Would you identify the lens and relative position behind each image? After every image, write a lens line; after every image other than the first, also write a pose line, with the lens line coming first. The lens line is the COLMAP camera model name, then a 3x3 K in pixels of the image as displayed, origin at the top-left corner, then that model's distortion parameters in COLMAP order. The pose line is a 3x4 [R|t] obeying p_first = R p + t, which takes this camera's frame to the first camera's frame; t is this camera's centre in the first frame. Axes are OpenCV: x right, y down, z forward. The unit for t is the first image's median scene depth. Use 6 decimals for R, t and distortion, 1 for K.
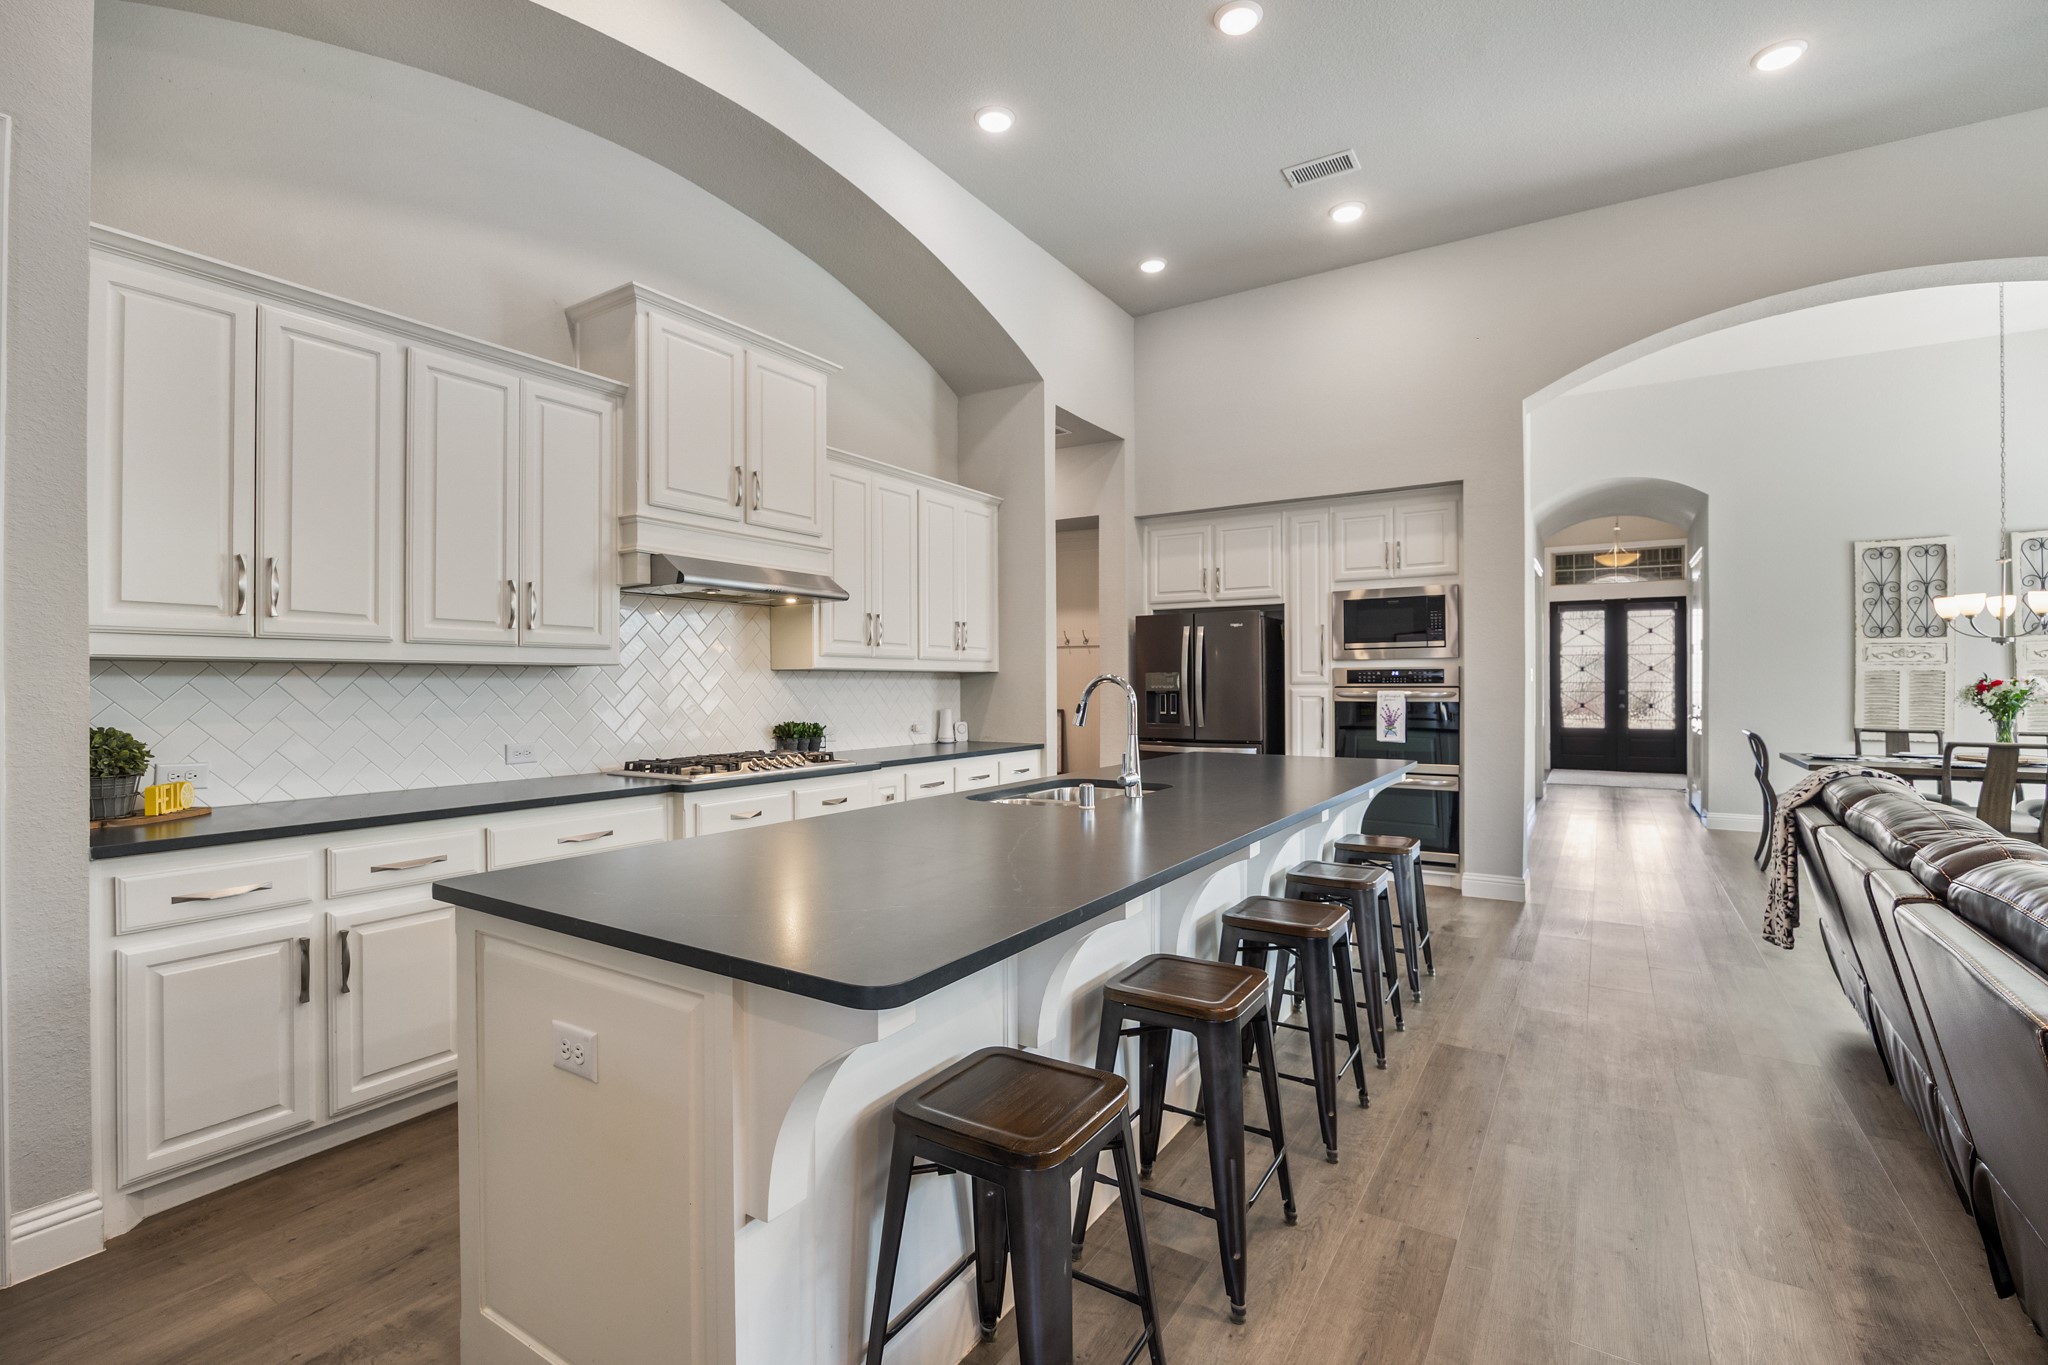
lens RADIAL K [[908.1, 0, 1024.0], [0, 908.1, 682.5], [0, 0, 1]] dist [-0.012663, 0.000106]
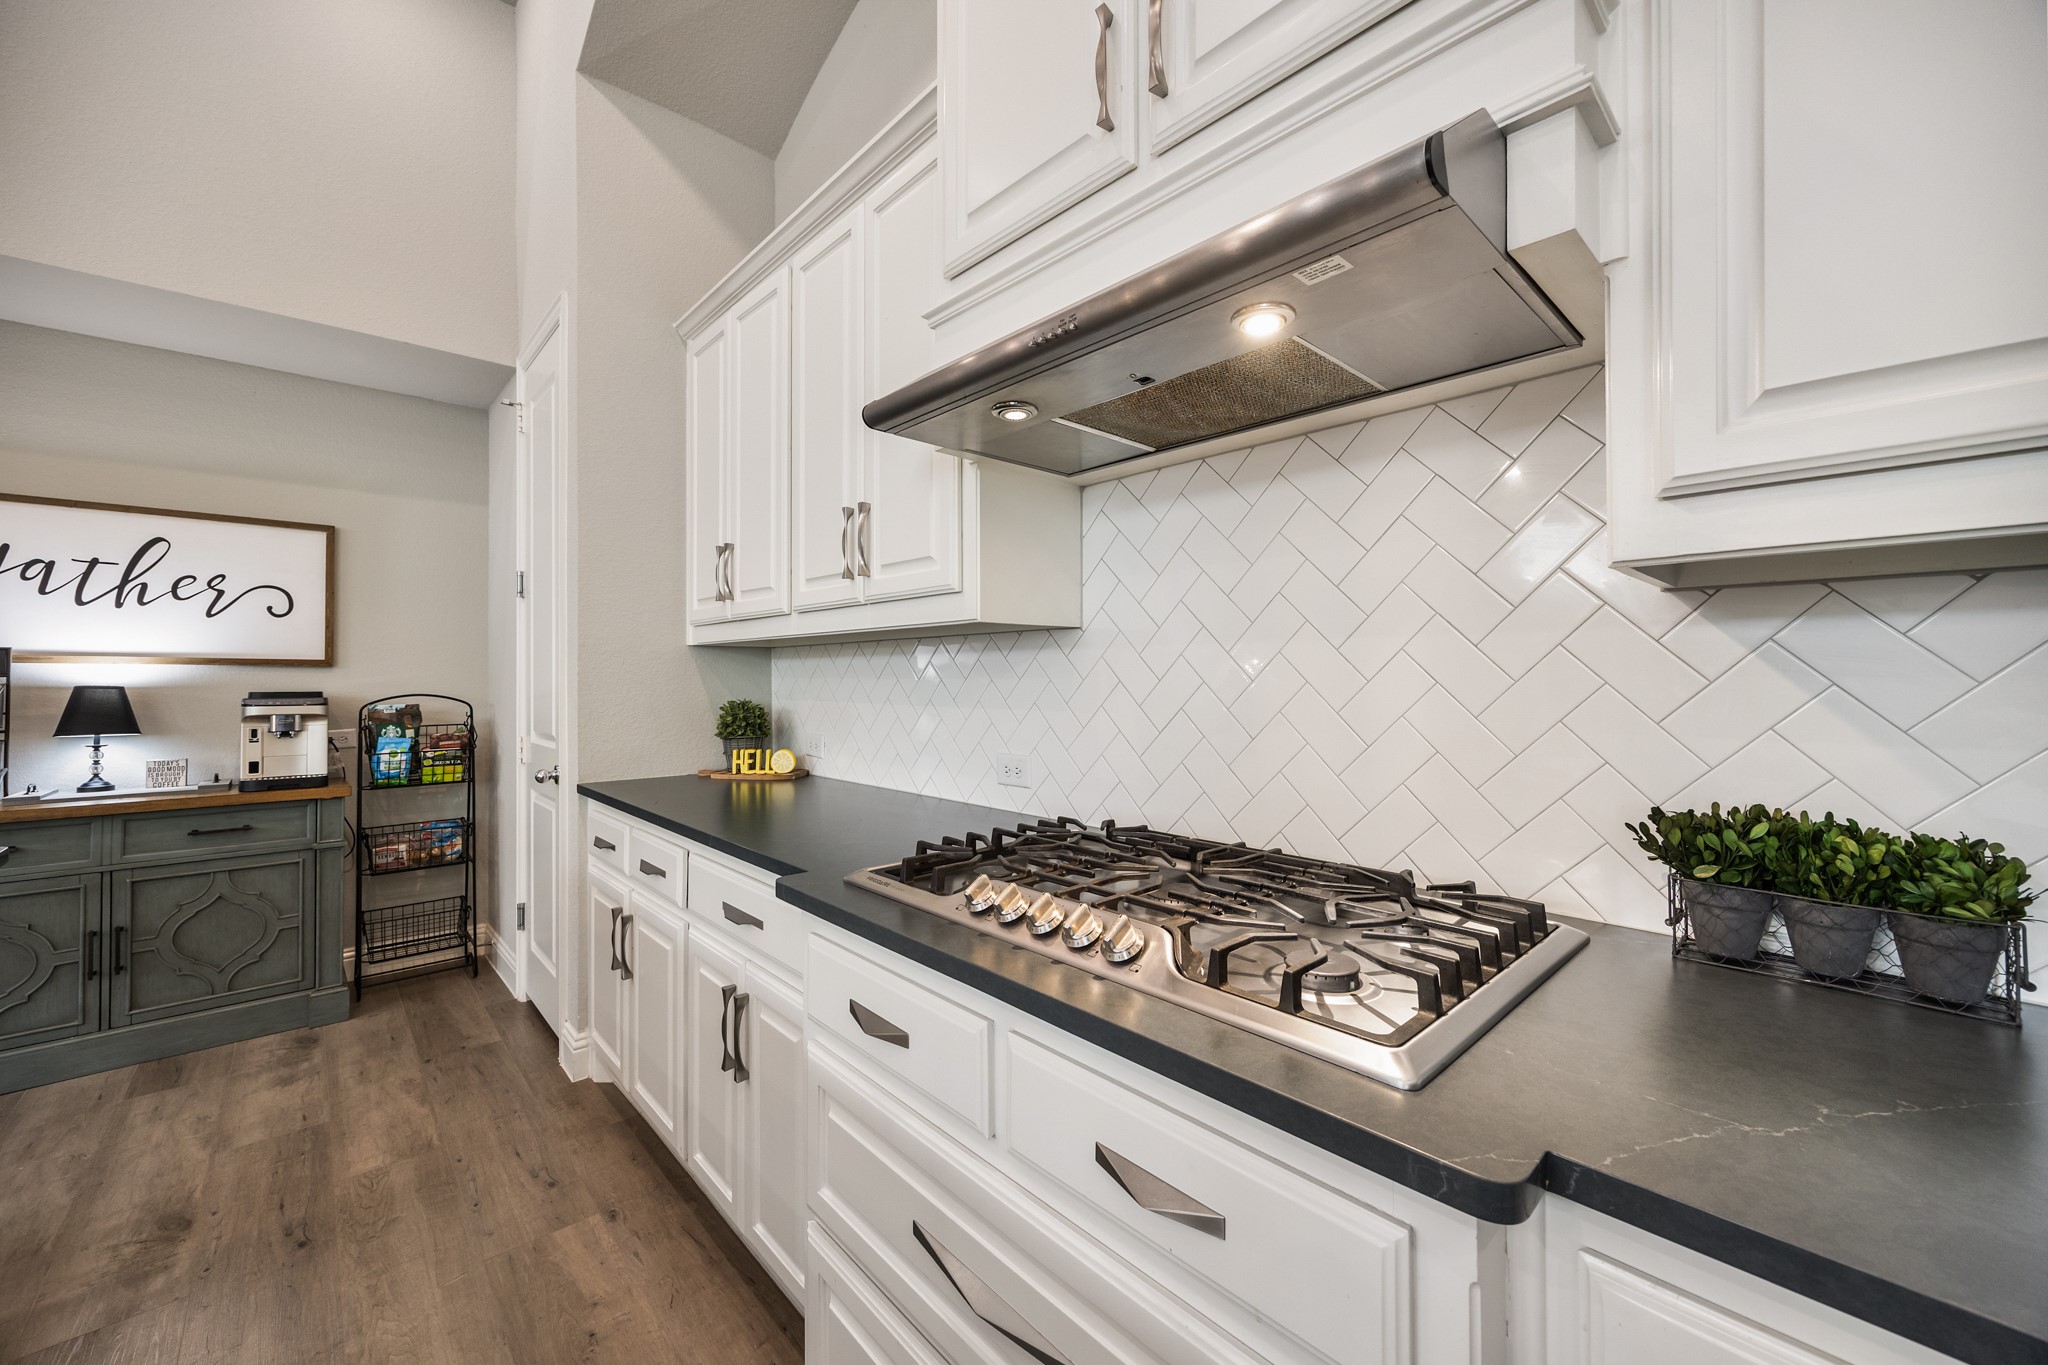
lens RADIAL K [[812.3, 0, 1034.5], [0, 812.3, 677.0], [0, 0, 1]] dist [0.008904, -0.000103]
pose [[-0.259875, 0.003129, -0.965637, -0.010127], [0.006526, 0.999978, 0.001484, 0.006793], [0.965620, -0.005916, -0.259890, 0.691774]]
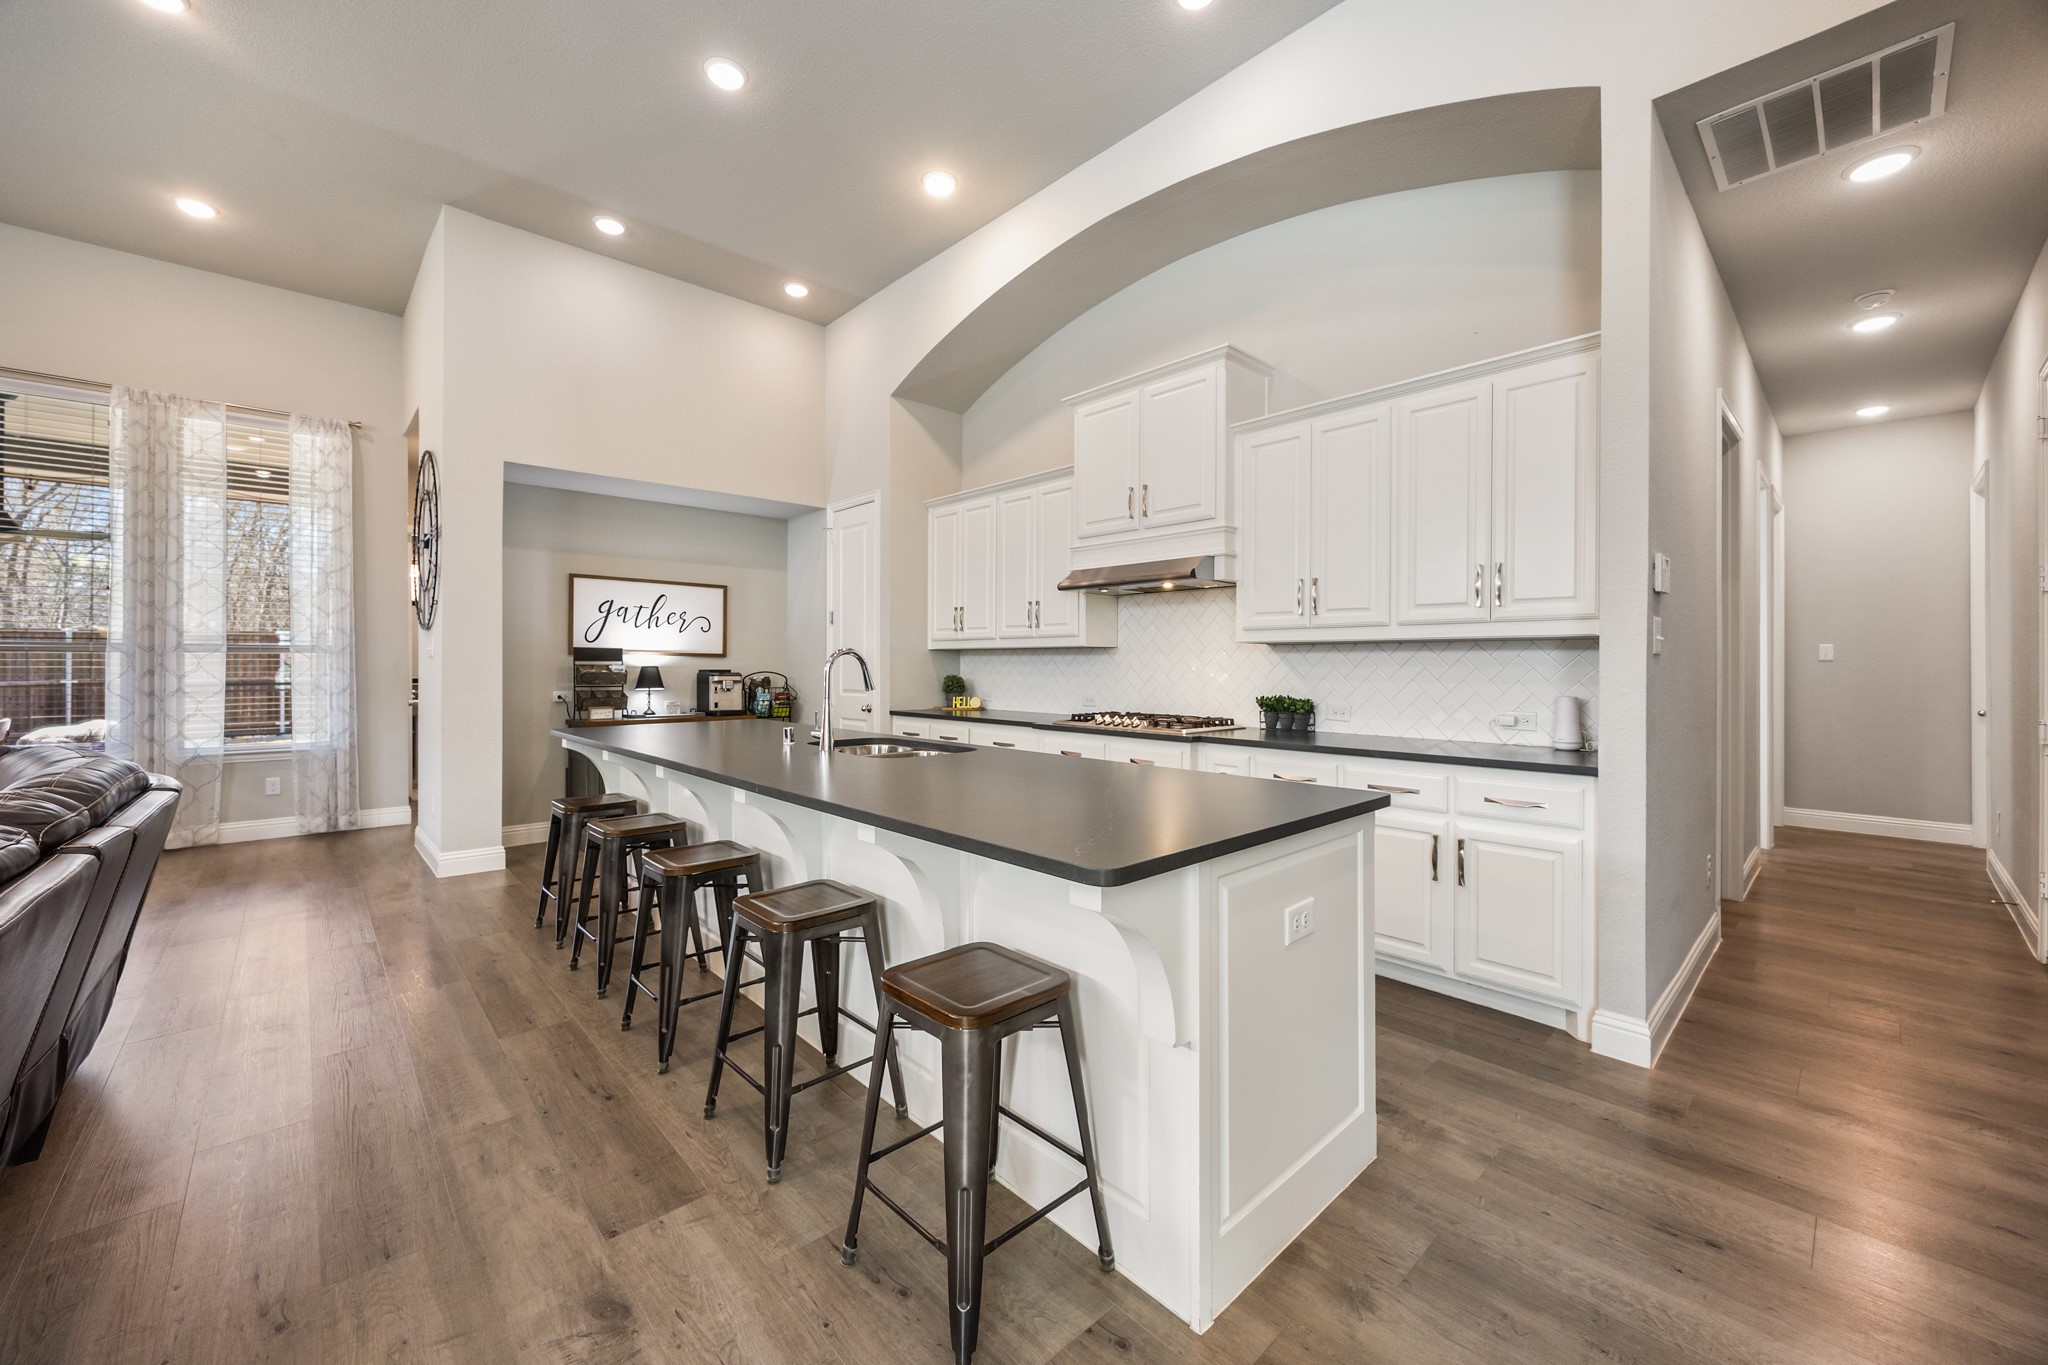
lens RADIAL K [[798.8, 0, 1033.2], [0, 798.8, 660.8], [0, 0, 1]] dist [-0.002788, -0.000544]
pose [[-0.250546, -0.004391, -0.968095, 0.528532], [-0.001215, 0.999990, -0.004222, 0.006435], [0.968104, 0.000118, -0.250549, 0.754803]]
